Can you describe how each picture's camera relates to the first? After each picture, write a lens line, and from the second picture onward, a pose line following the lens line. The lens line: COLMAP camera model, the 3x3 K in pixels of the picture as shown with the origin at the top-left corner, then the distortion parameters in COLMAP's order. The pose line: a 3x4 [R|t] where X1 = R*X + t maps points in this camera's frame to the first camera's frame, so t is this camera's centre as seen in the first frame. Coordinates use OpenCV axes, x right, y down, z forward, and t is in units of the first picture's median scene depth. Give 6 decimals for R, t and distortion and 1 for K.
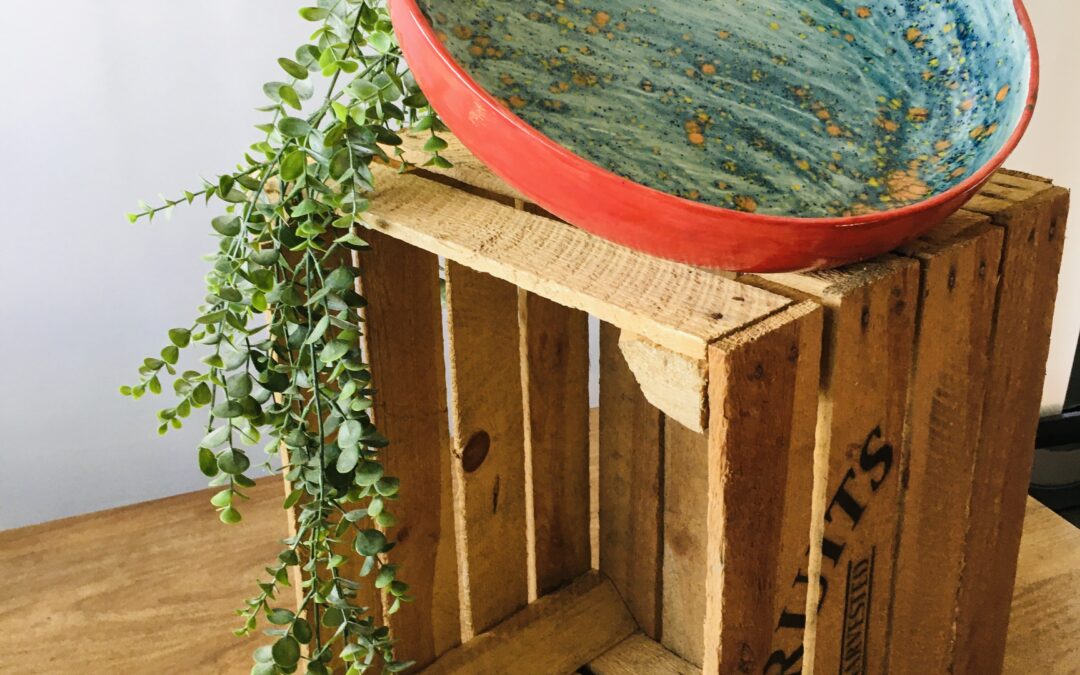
lens RADIAL K [[1230.7, 0, 540.0], [0, 1230.7, 337.5], [0, 0, 1]] dist [0.068212, -0.035321]
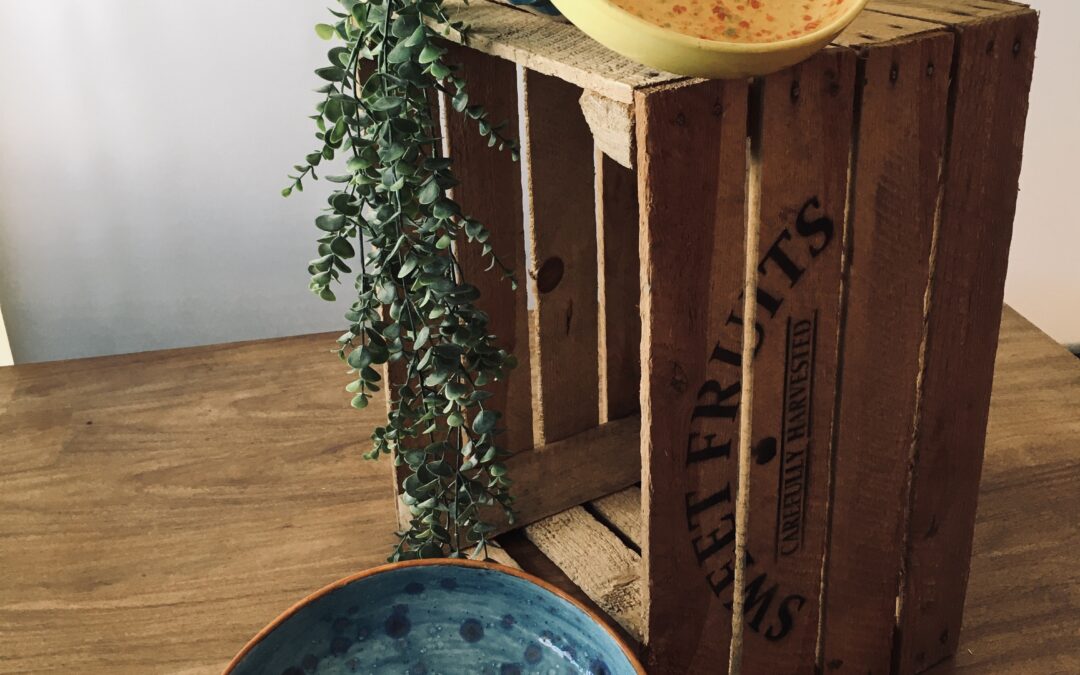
lens RADIAL K [[1230.7, 0, 540.0], [0, 1230.7, 337.5], [0, 0, 1]] dist [0.068212, -0.035321]
pose [[0.979847, 0.071651, -0.186457, 0.237268], [-0.067629, 0.997322, 0.027849, 0.182173], [0.187953, -0.014678, 0.982068, -0.185260]]
